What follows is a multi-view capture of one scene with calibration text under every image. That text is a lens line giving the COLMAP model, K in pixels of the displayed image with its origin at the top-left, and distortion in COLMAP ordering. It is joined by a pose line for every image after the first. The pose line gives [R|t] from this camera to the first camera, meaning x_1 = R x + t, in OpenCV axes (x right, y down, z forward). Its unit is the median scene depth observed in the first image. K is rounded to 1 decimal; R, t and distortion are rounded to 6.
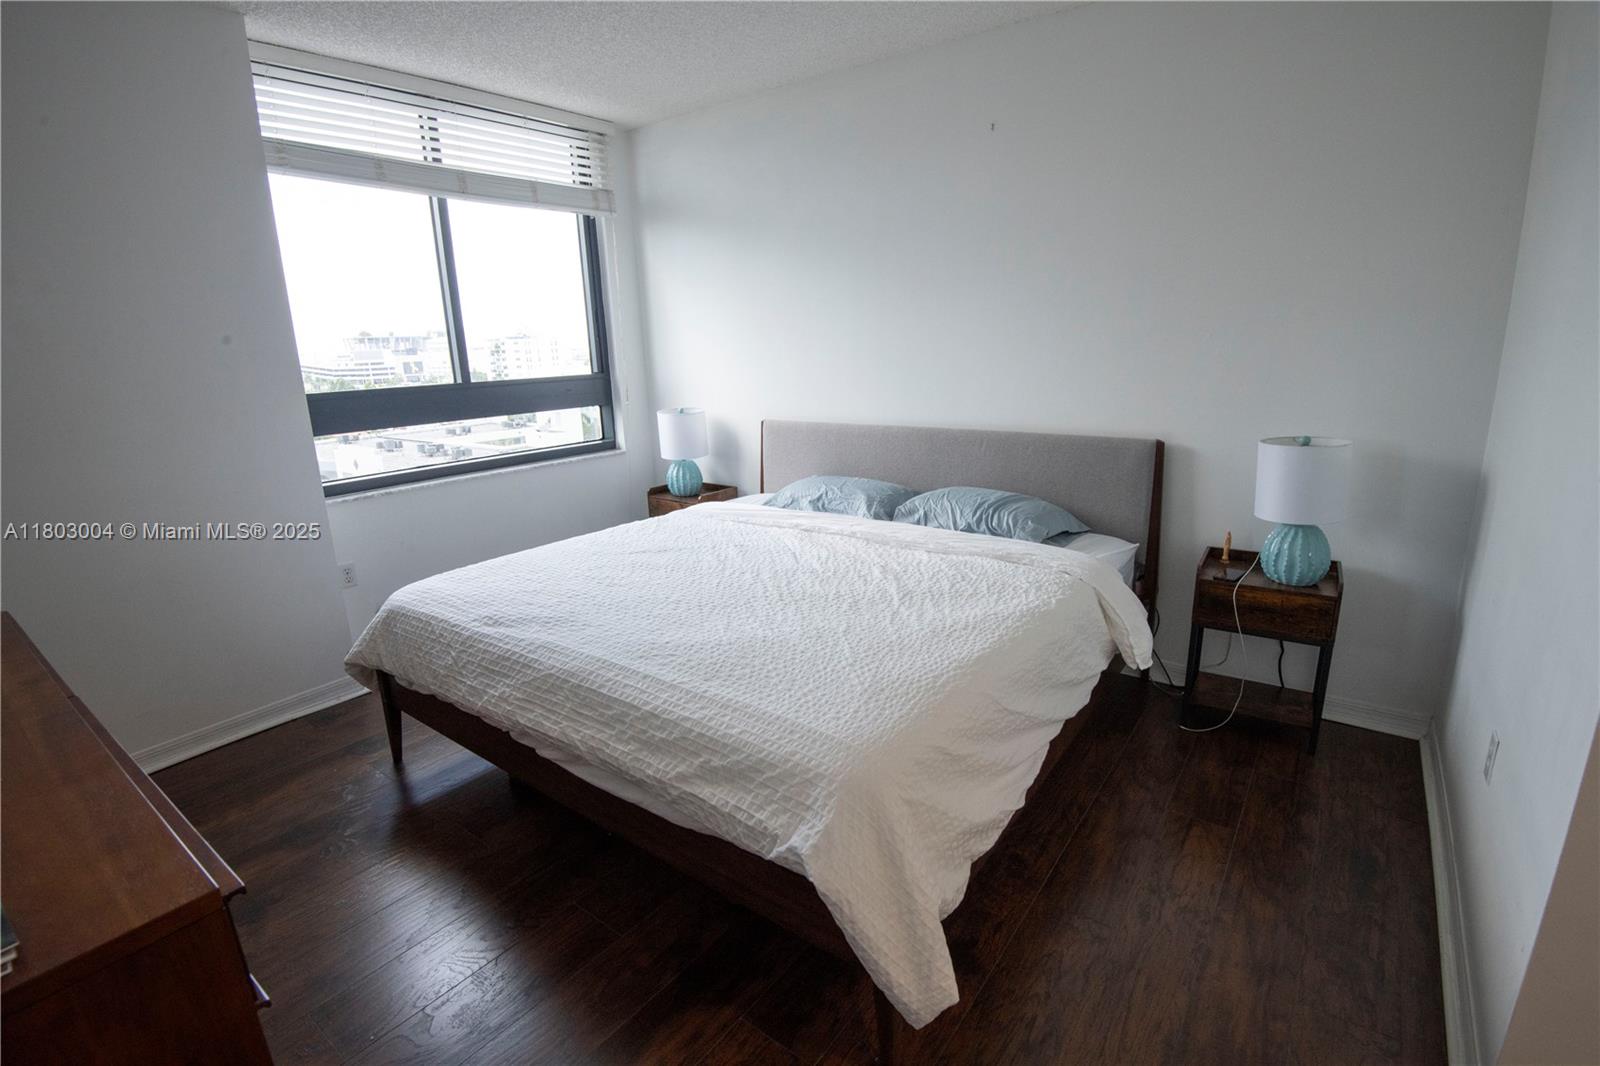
lens RADIAL K [[754.5, 0, 800.0], [0, 754.5, 533.0], [0, 0, 1]] dist [-0.018715, -0.000433]
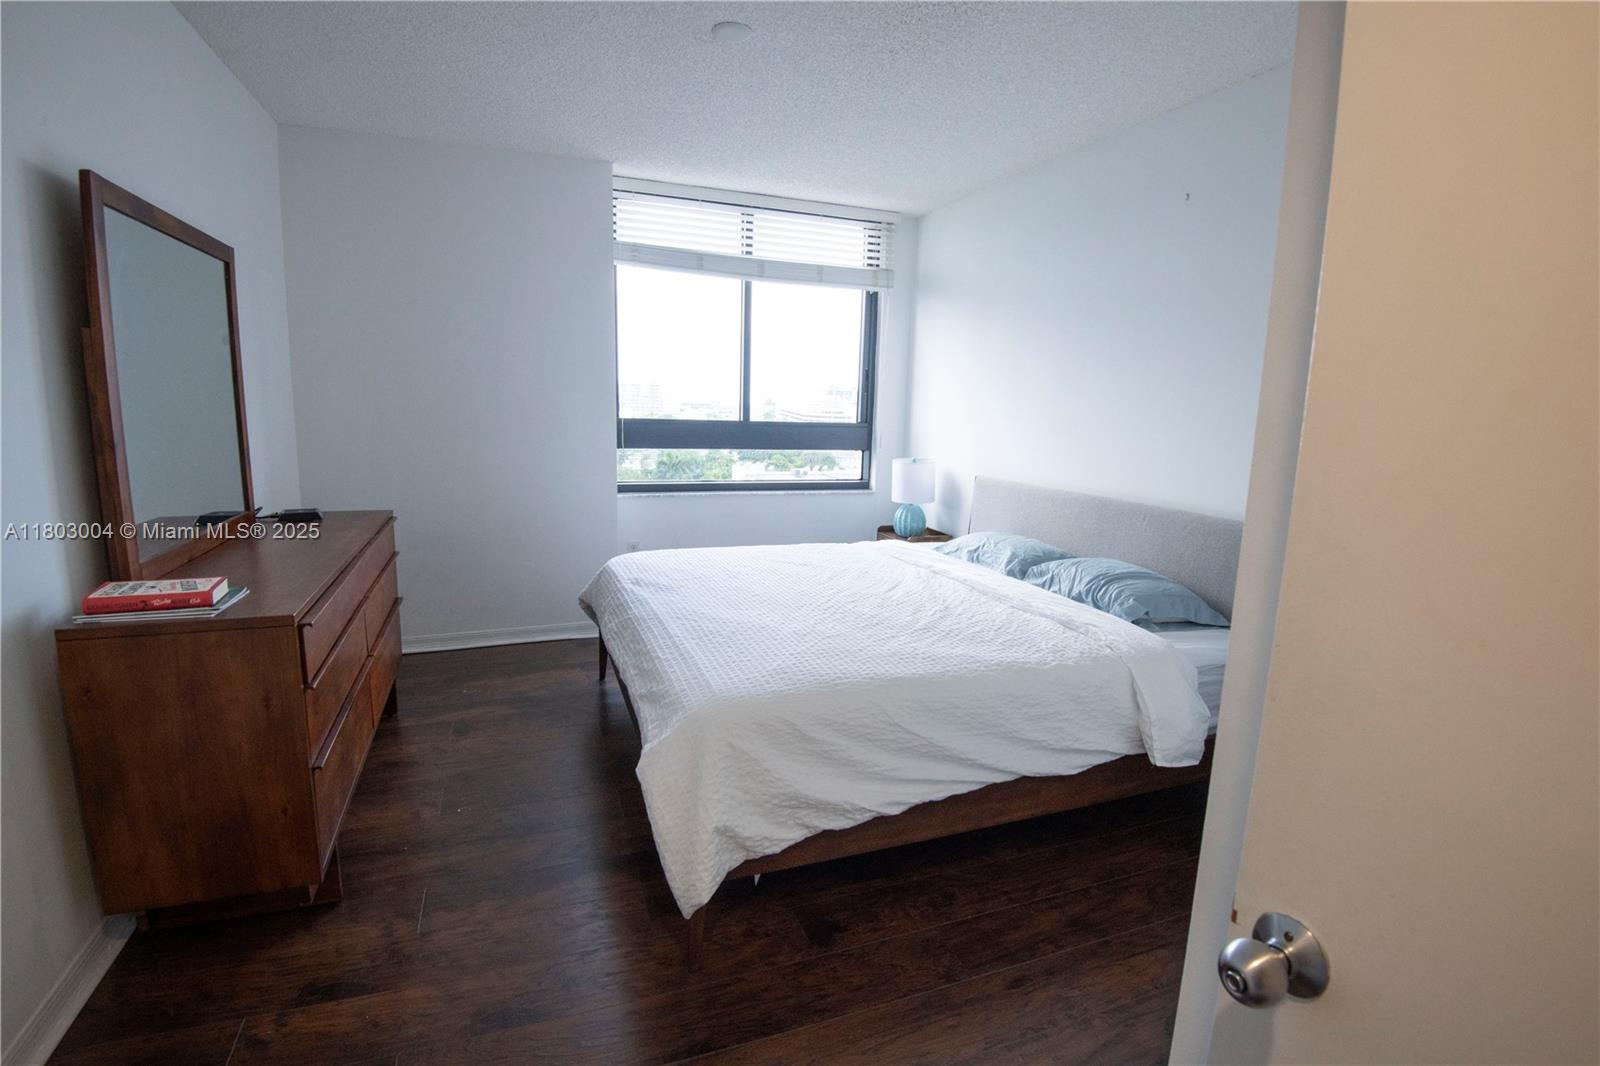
lens RADIAL K [[754.3, 0, 800.0], [0, 754.3, 533.0], [0, 0, 1]] dist [0.000237, 0.000071]
pose [[0.842354, 0.146431, -0.518650, 0.351495], [-0.187825, 0.981807, -0.027857, 0.006790], [0.505136, 0.120882, 0.854532, -0.032250]]
